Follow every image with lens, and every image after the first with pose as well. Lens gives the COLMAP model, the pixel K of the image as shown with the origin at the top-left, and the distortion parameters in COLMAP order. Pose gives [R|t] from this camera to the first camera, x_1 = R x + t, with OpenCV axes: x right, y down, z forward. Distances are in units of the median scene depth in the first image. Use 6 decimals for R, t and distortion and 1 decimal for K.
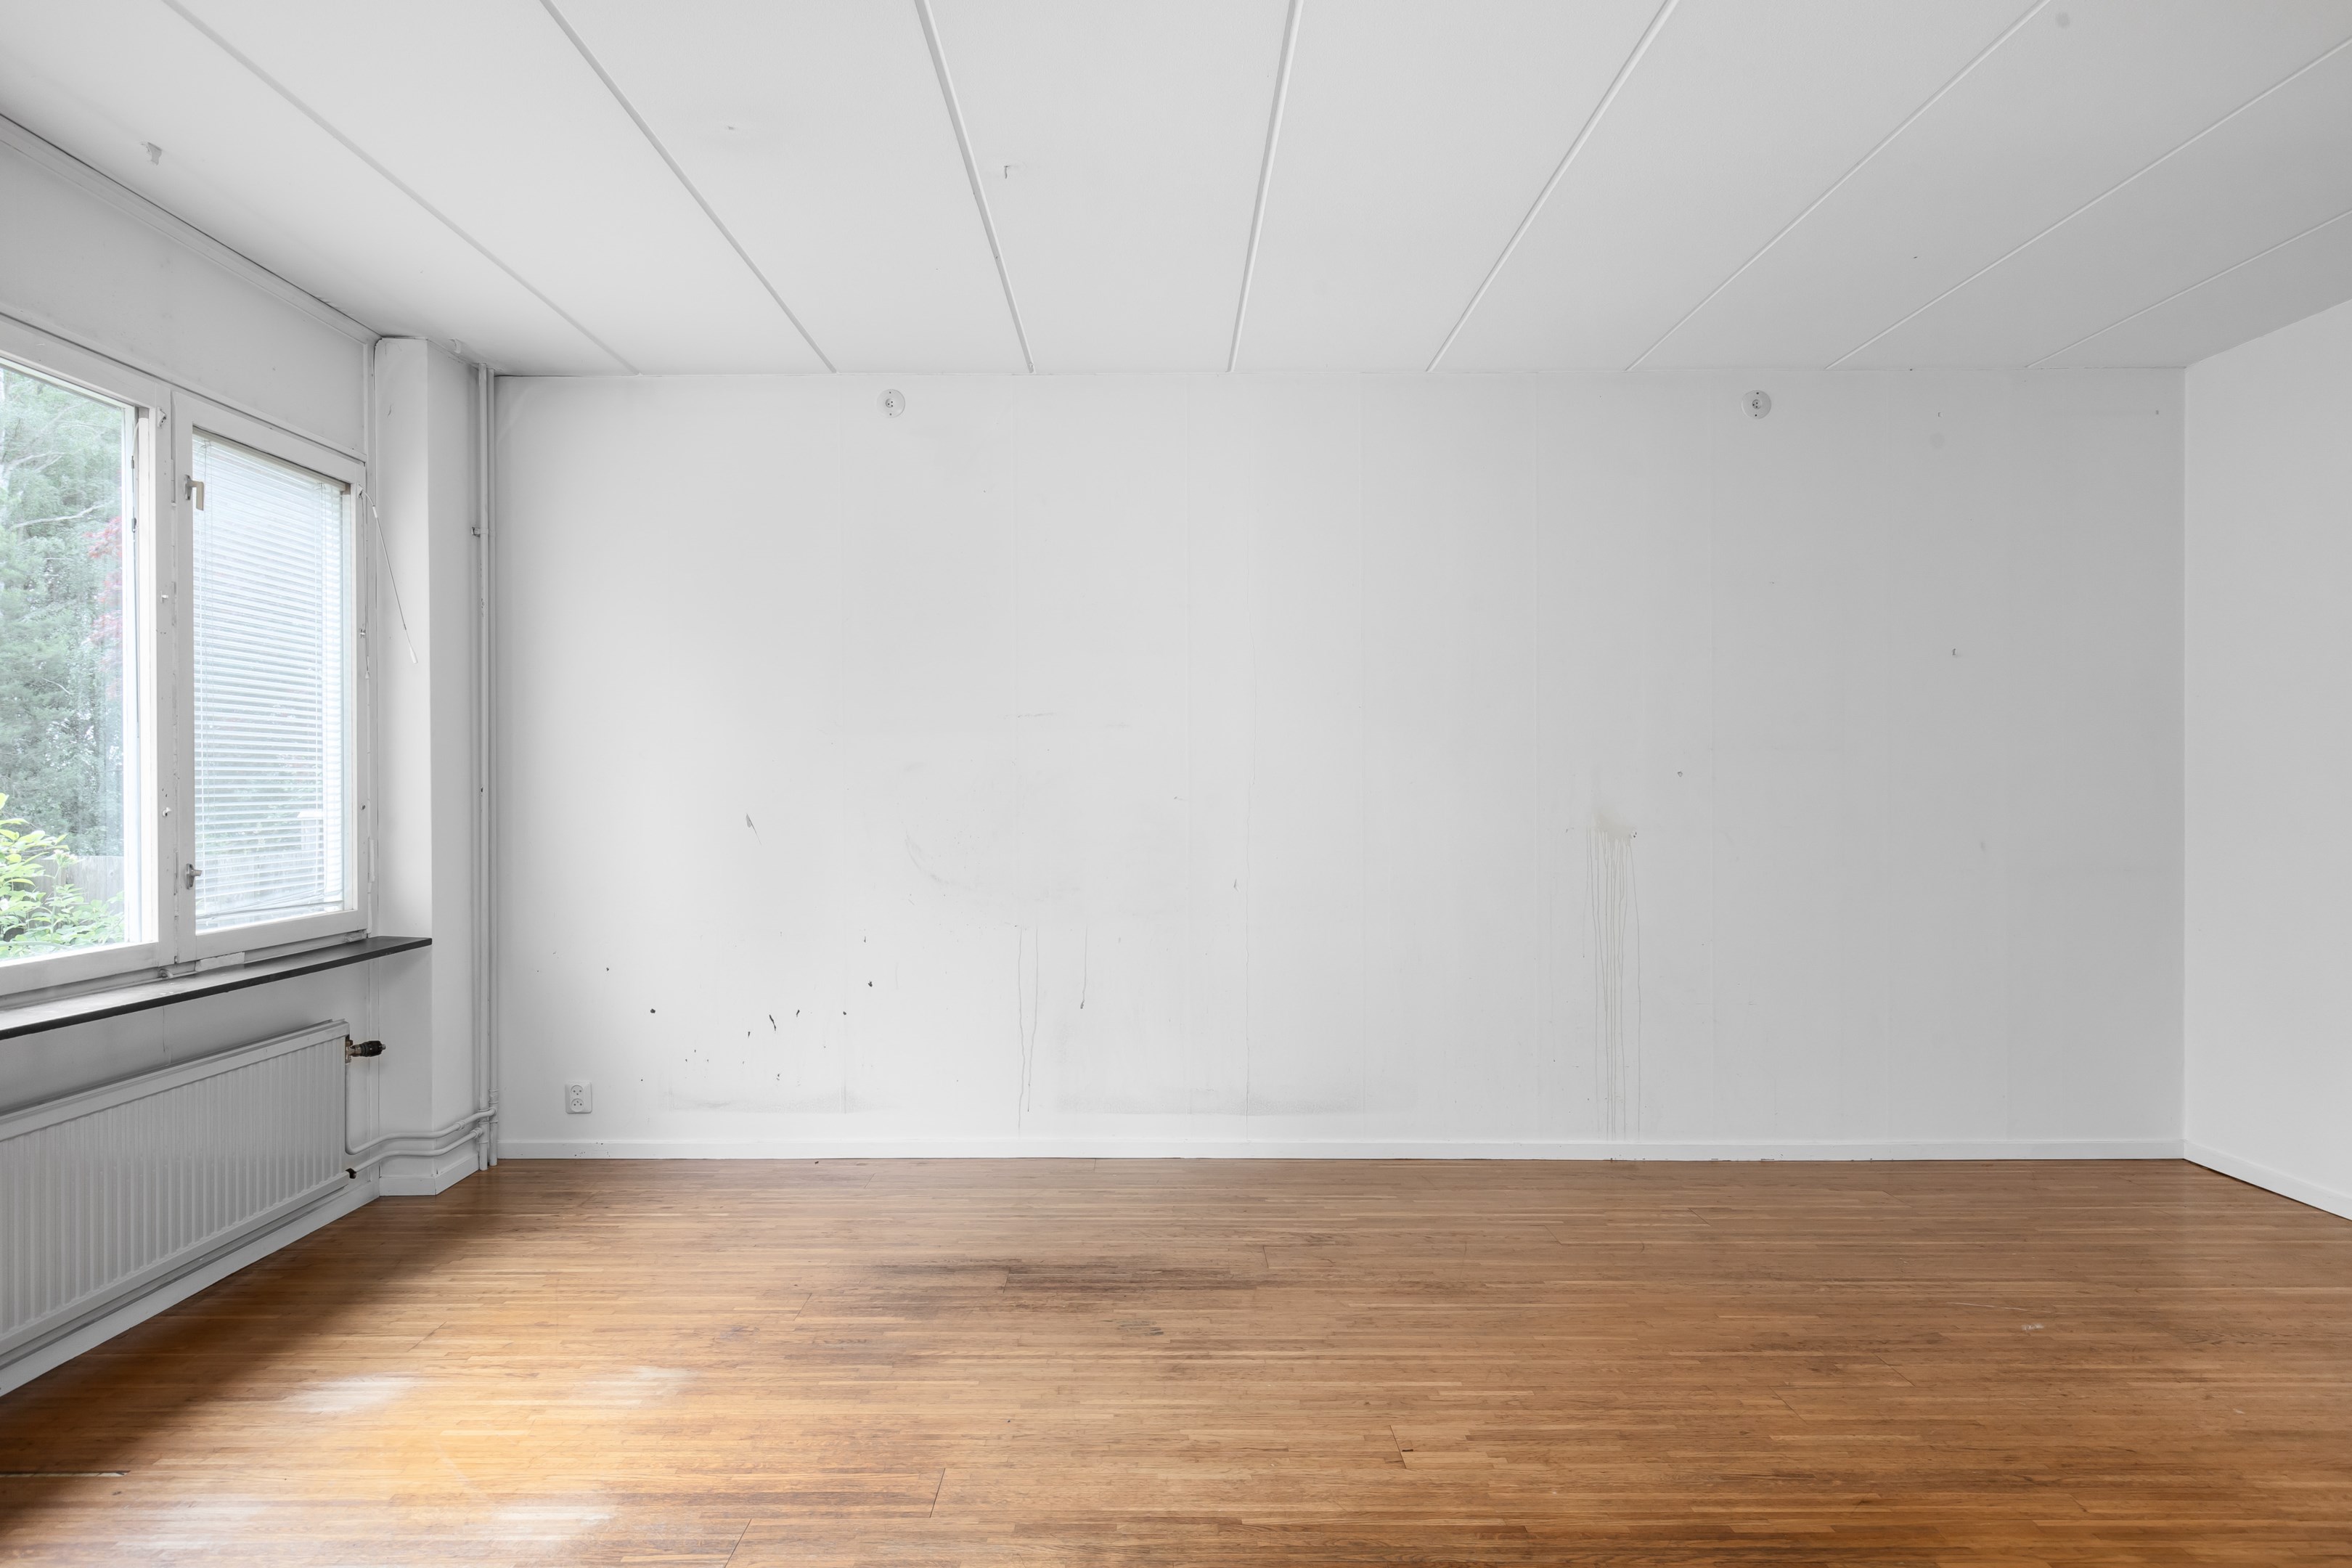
lens RADIAL K [[1537.9, 0, 1186.1], [0, 1537.9, 796.8], [0, 0, 1]] dist [0.008042, 0.002475]
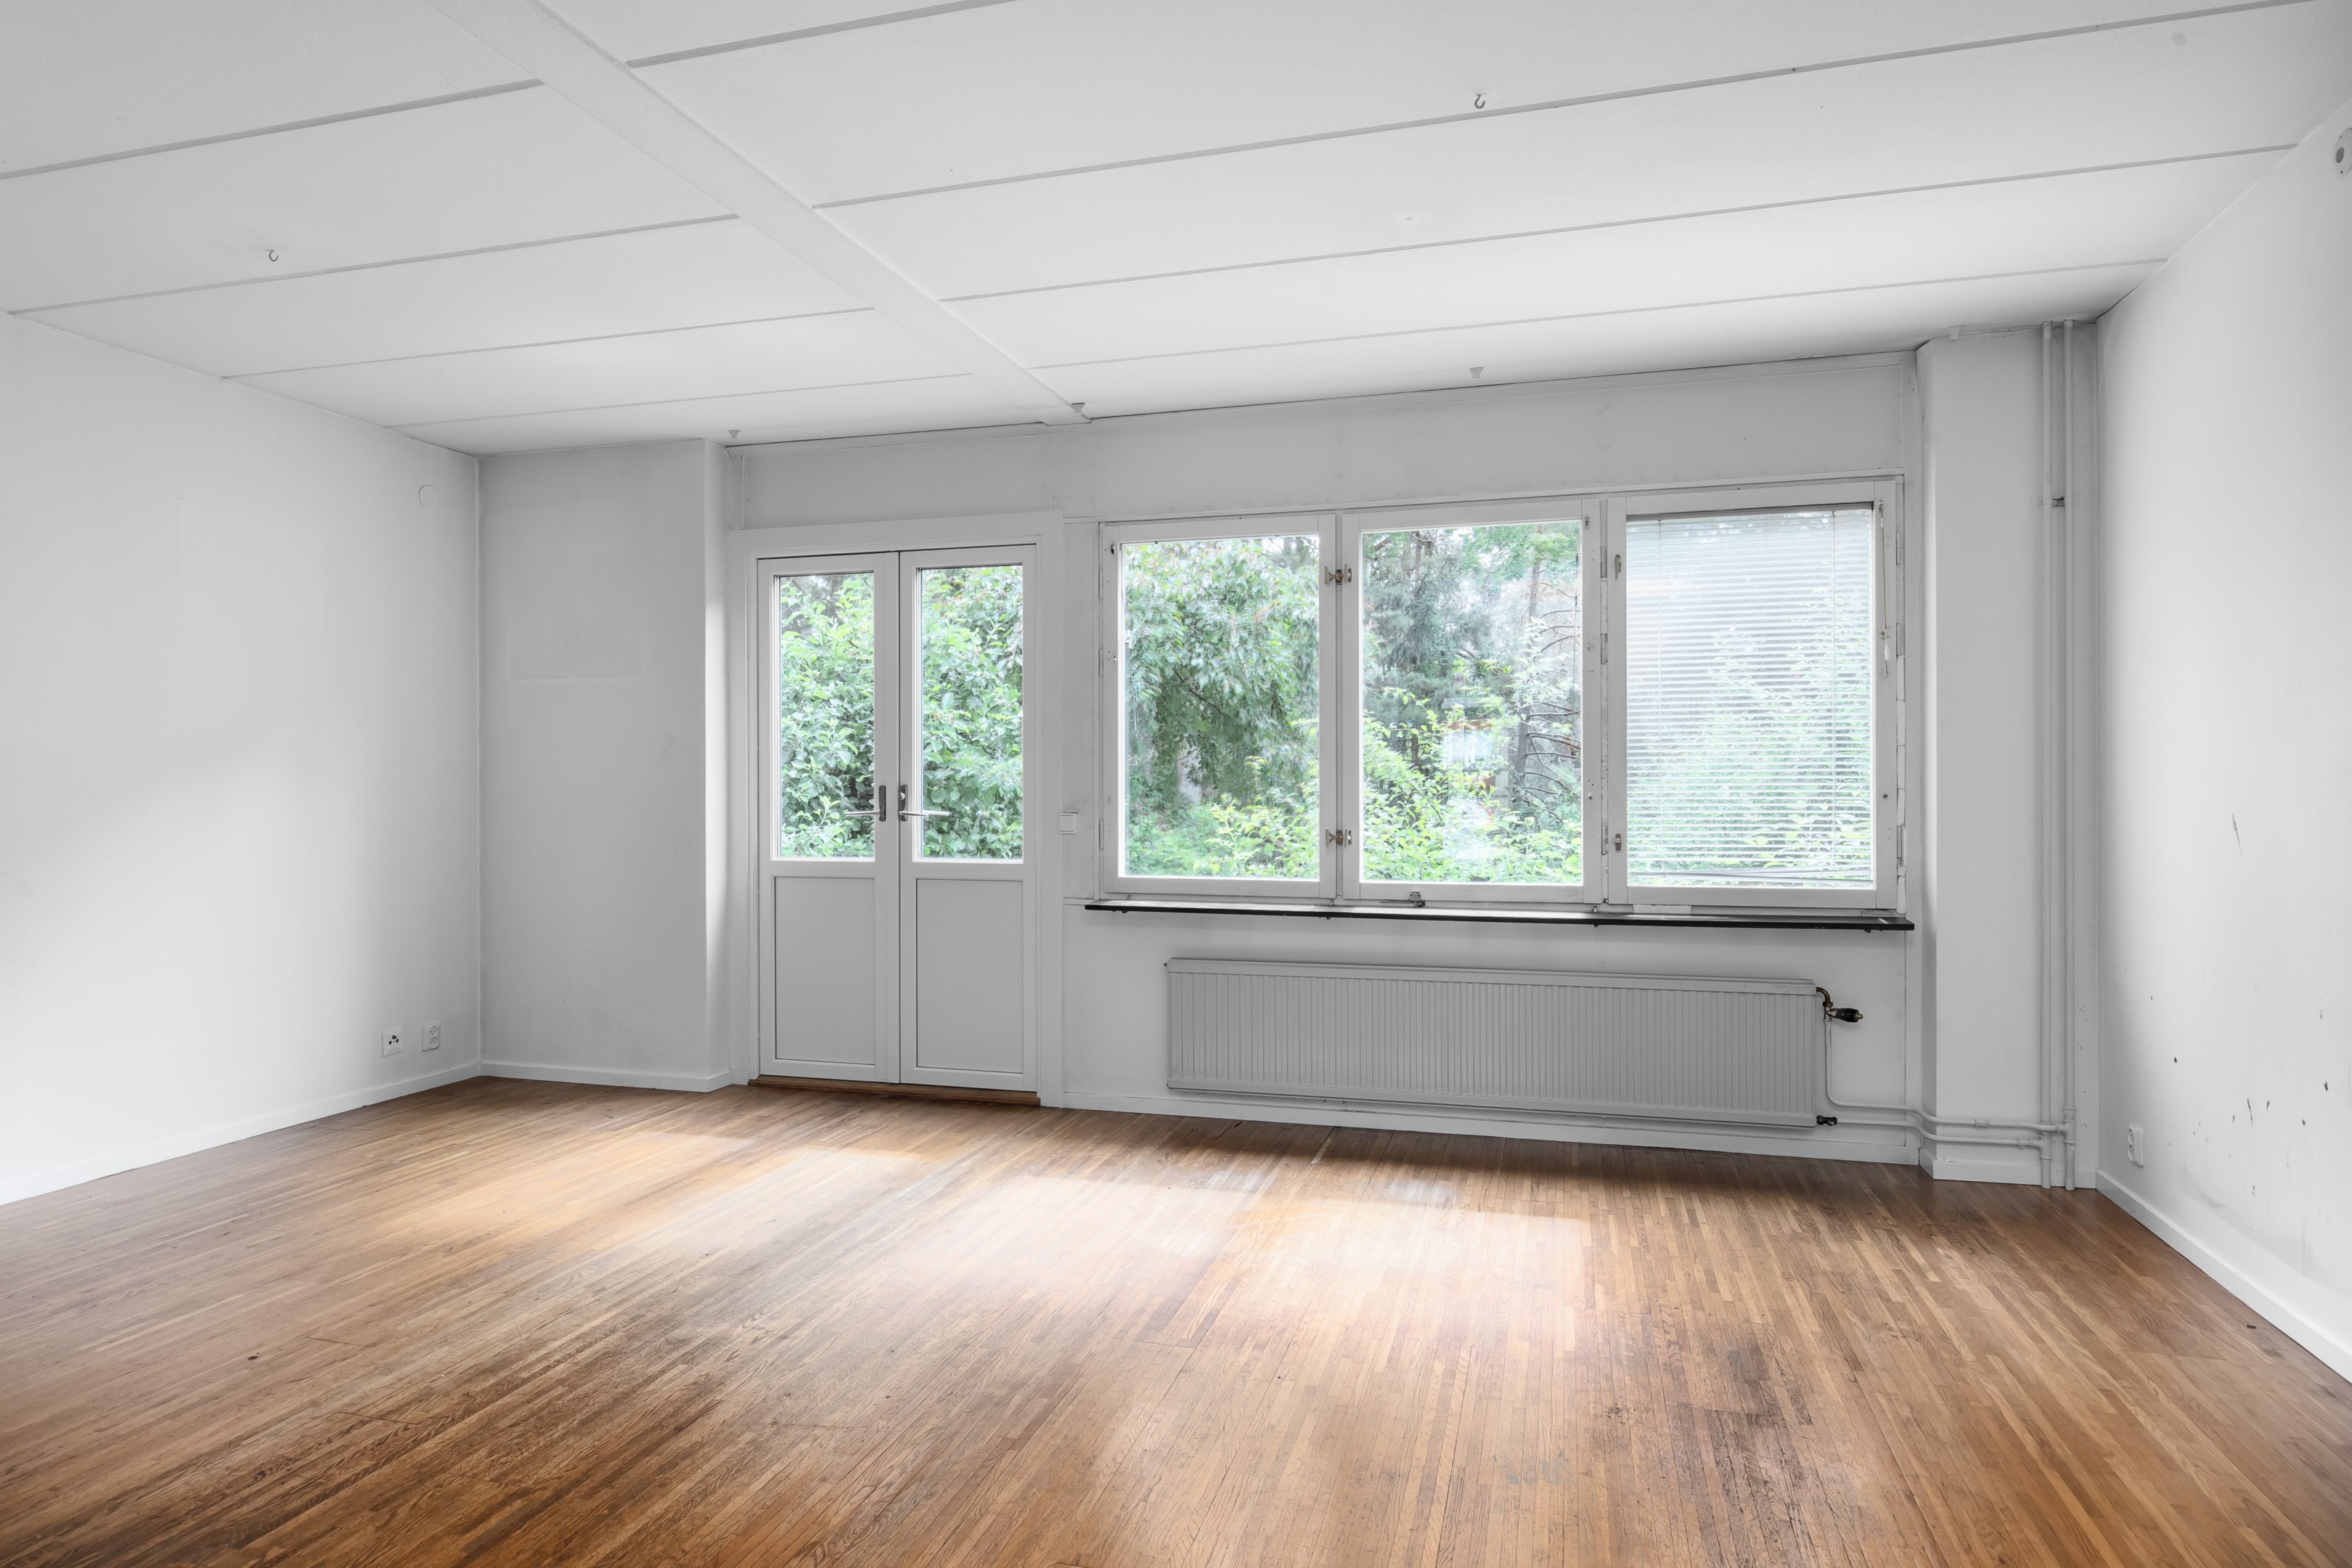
lens RADIAL K [[1401.9, 0, 1174.4], [0, 1401.9, 773.9], [0, 0, 1]] dist [-0.000332, -0.003112]
pose [[-0.310374, -0.001900, -0.950612, 0.687747], [-0.001525, 0.999998, -0.001501, -0.007951], [0.950613, 0.000984, -0.310377, 1.022105]]
